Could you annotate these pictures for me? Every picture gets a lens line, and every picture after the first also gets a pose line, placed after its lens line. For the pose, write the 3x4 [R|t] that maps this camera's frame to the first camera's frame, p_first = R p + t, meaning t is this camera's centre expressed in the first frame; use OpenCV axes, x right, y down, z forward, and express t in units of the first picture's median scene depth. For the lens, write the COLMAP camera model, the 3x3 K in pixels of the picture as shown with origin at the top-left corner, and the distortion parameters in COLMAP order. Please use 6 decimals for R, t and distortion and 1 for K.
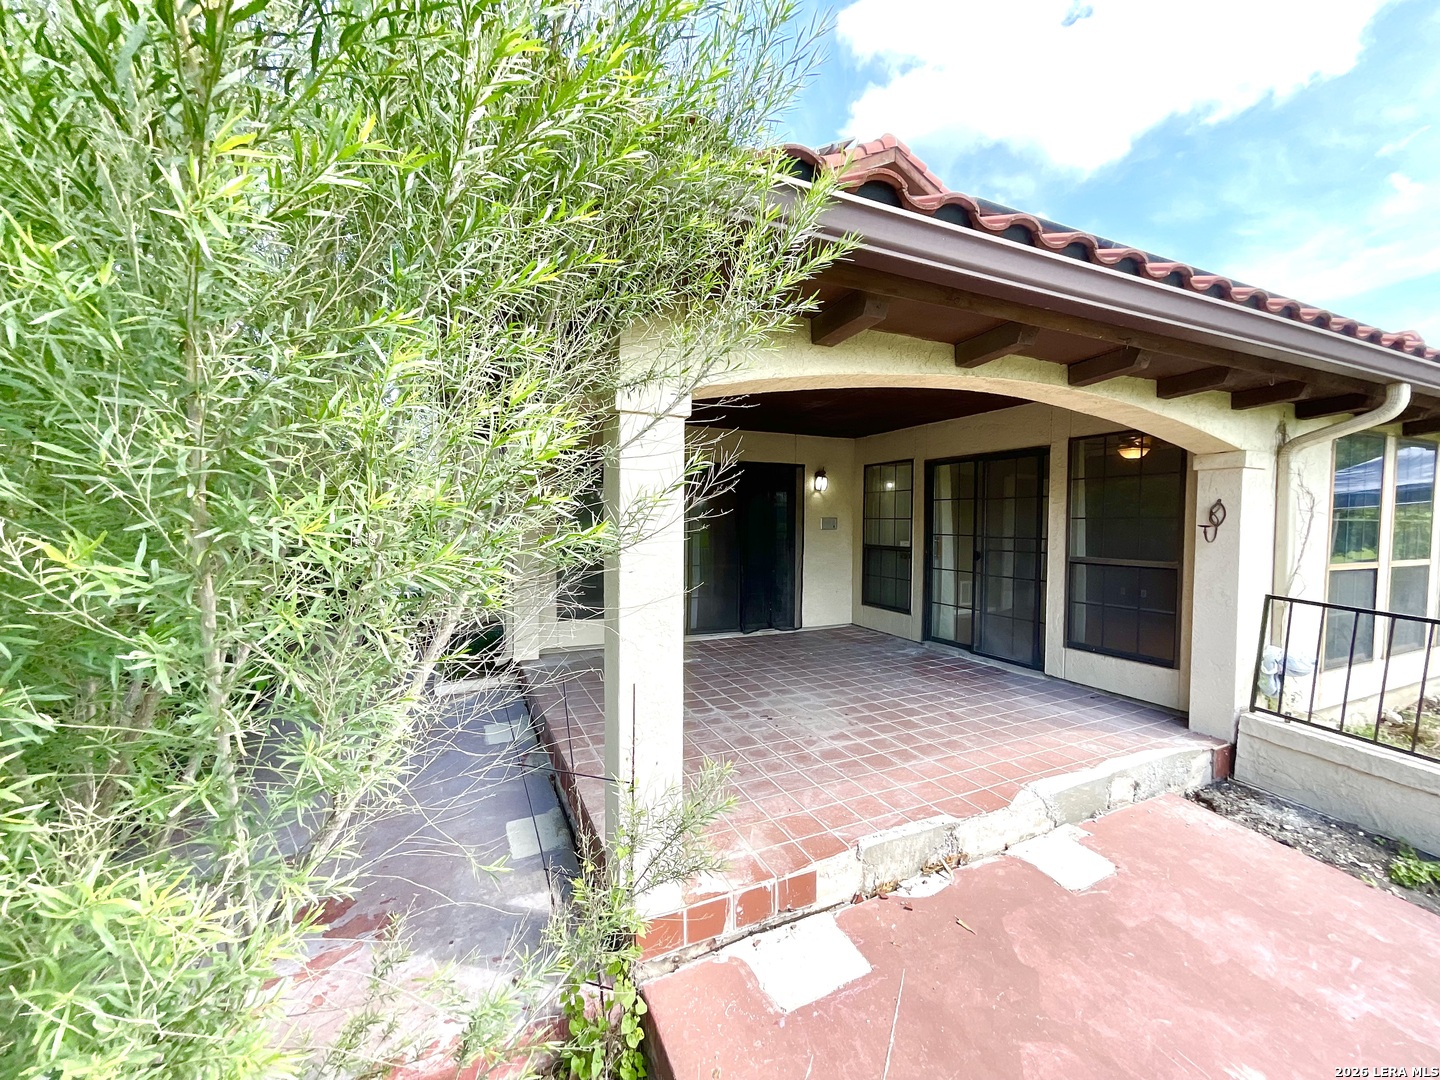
lens RADIAL K [[576.8, 0, 721.3], [0, 576.8, 539.9], [0, 0, 1]] dist [0.002080, -0.000510]
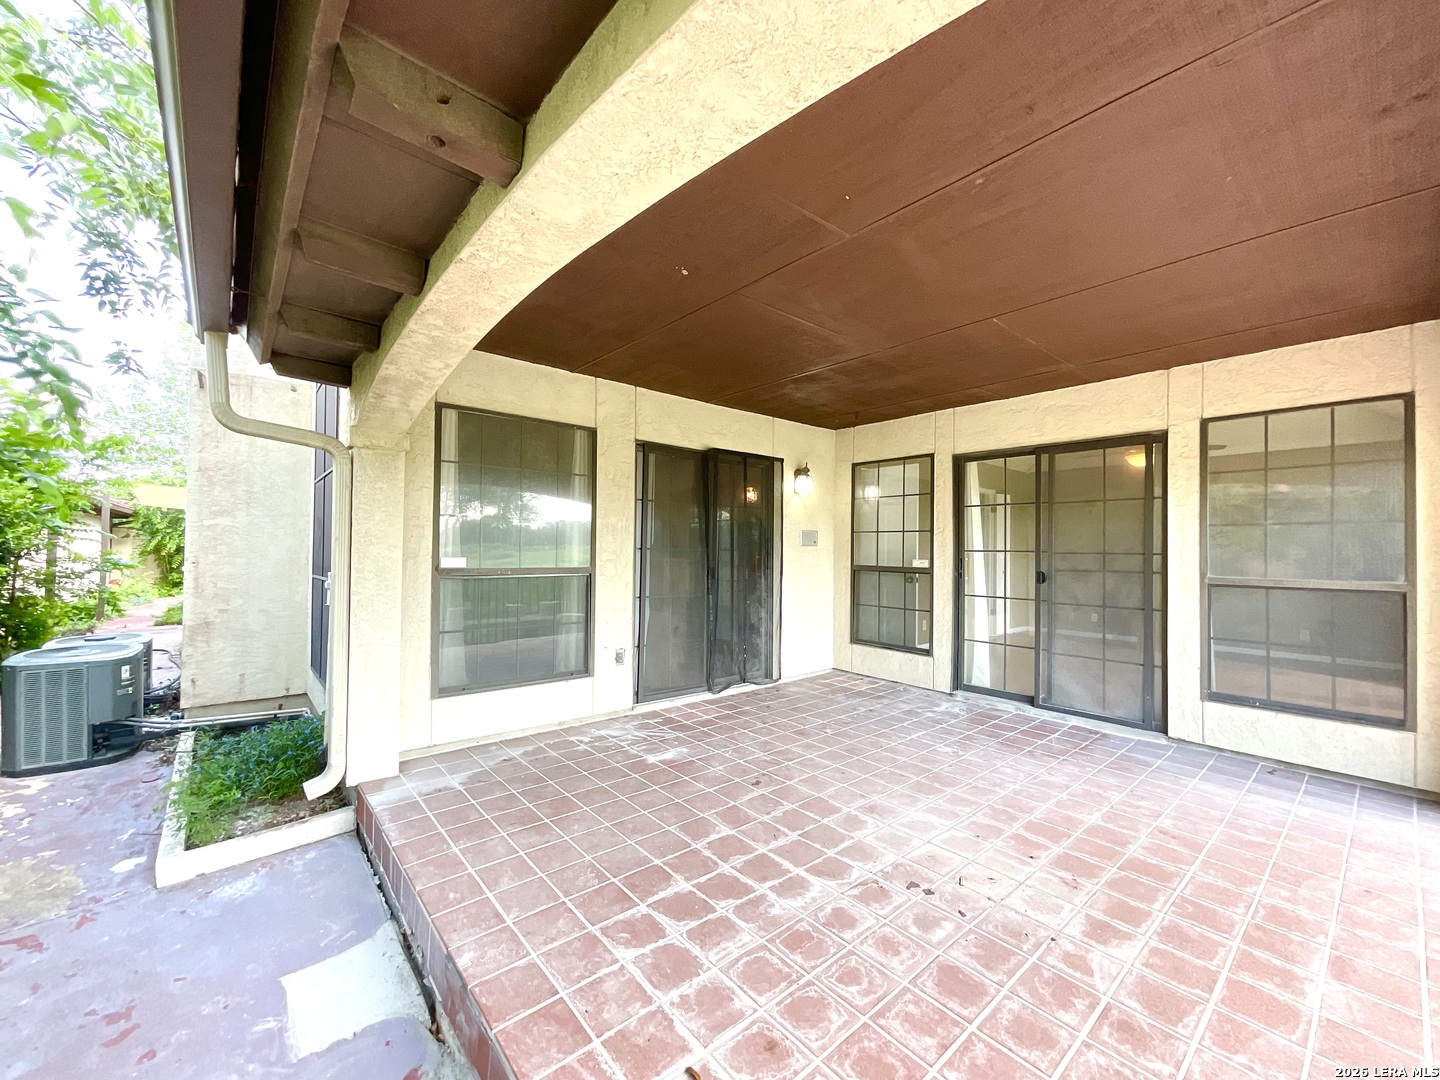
lens RADIAL K [[576.8, 0, 717.6], [0, 576.8, 543.9], [0, 0, 1]] dist [0.002080, -0.000510]
pose [[0.963476, 0.006779, 0.267709, -0.170982], [0.004031, 0.999199, -0.039812, 0.011673], [-0.267765, 0.039437, 0.962677, 0.382747]]
